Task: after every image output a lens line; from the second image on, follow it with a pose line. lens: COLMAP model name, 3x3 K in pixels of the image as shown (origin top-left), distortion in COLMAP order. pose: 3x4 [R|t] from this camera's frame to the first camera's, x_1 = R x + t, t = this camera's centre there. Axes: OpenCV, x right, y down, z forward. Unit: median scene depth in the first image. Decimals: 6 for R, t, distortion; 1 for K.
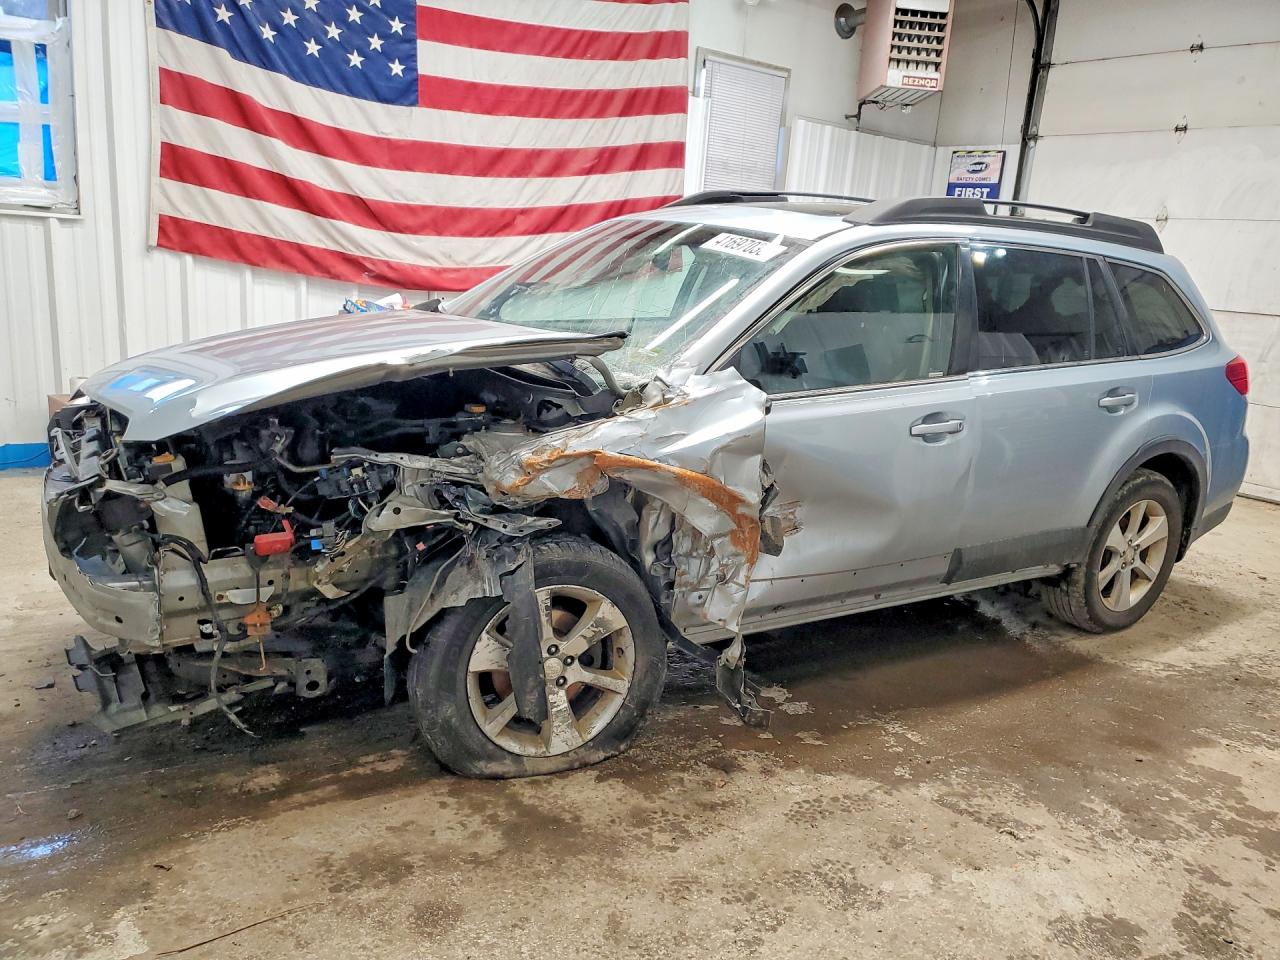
lens RADIAL K [[1048.7, 0, 663.4], [0, 1048.7, 505.6], [0, 0, 1]] dist [-0.012889, 0.049090]
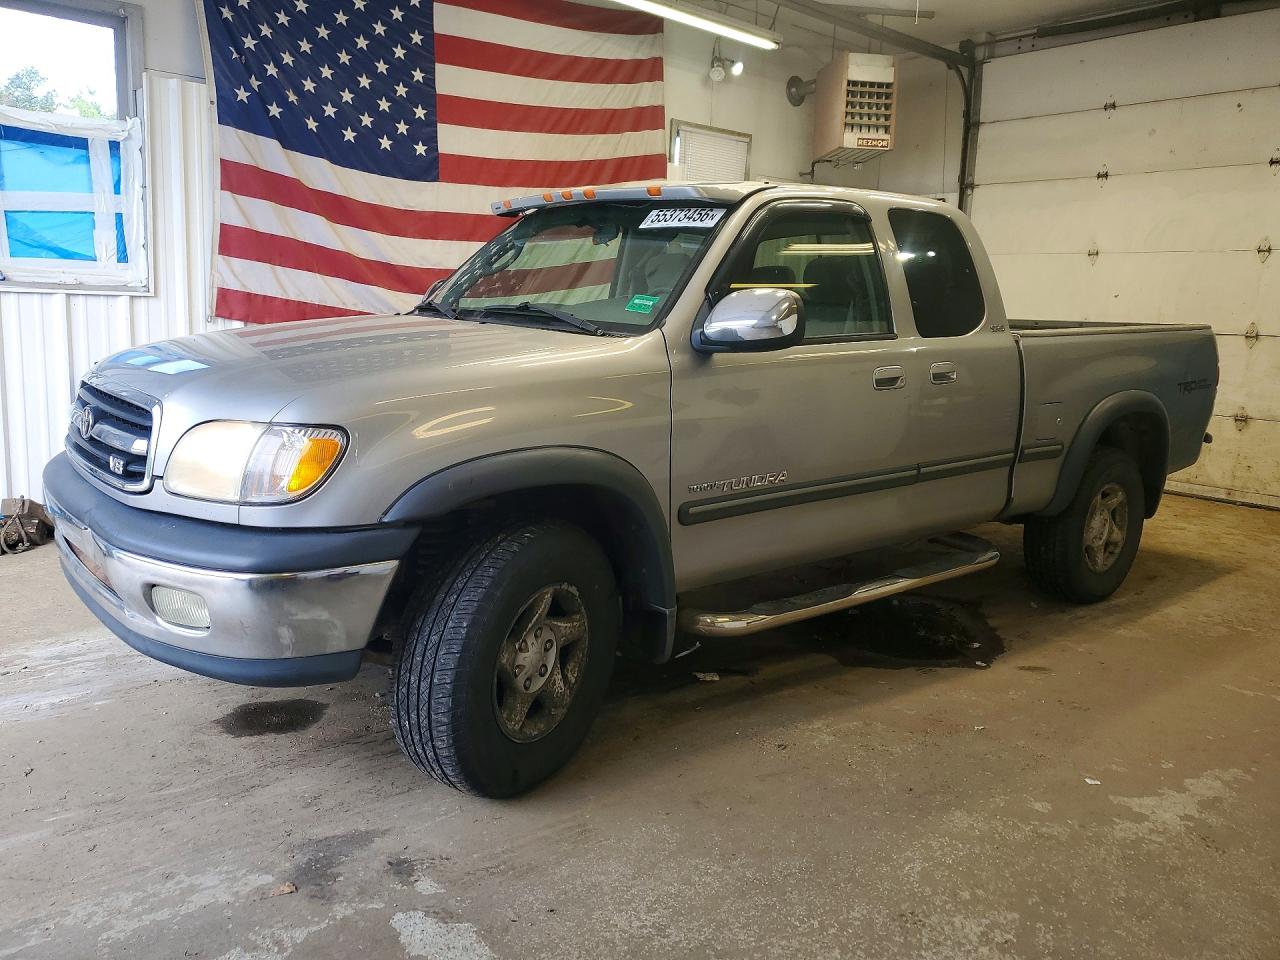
lens RADIAL K [[1048.4, 0, 638.8], [0, 1048.4, 444.5], [0, 0, 1]] dist [-0.016821, 0.059432]
pose [[0.997026, -0.050538, 0.058174, -0.089248], [0.056118, 0.993536, -0.098676, 0.013010], [-0.052811, 0.101647, 0.993418, -0.068203]]
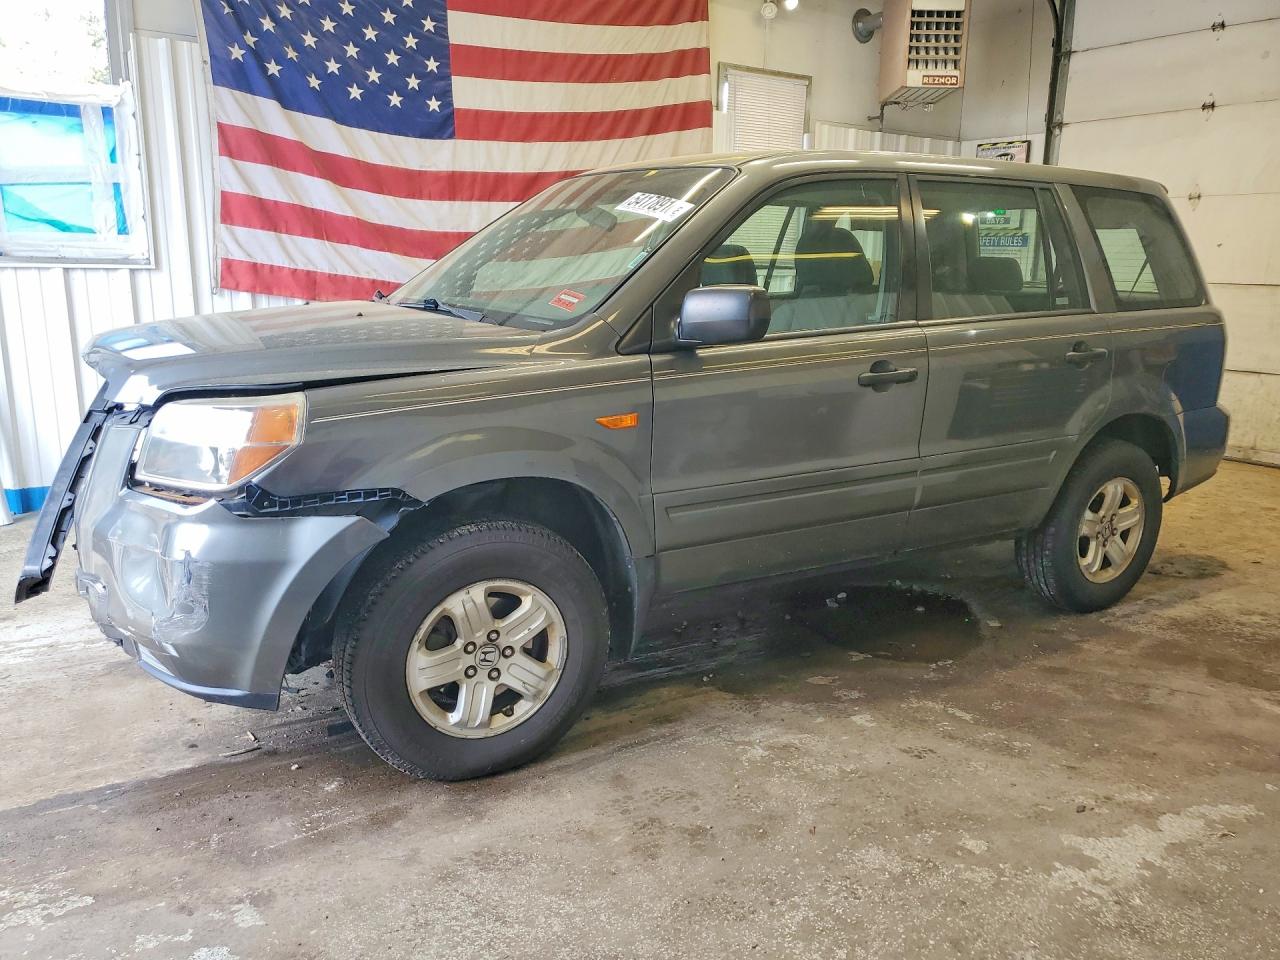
lens RADIAL K [[1048.7, 0, 645.3], [0, 1048.7, 488.7], [0, 0, 1]] dist [-0.012889, 0.049090]
pose [[0.997068, -0.049808, -0.058091, -0.000837], [0.048435, 0.998518, -0.024813, 0.002997], [0.059241, 0.021926, 0.998003, -0.023724]]
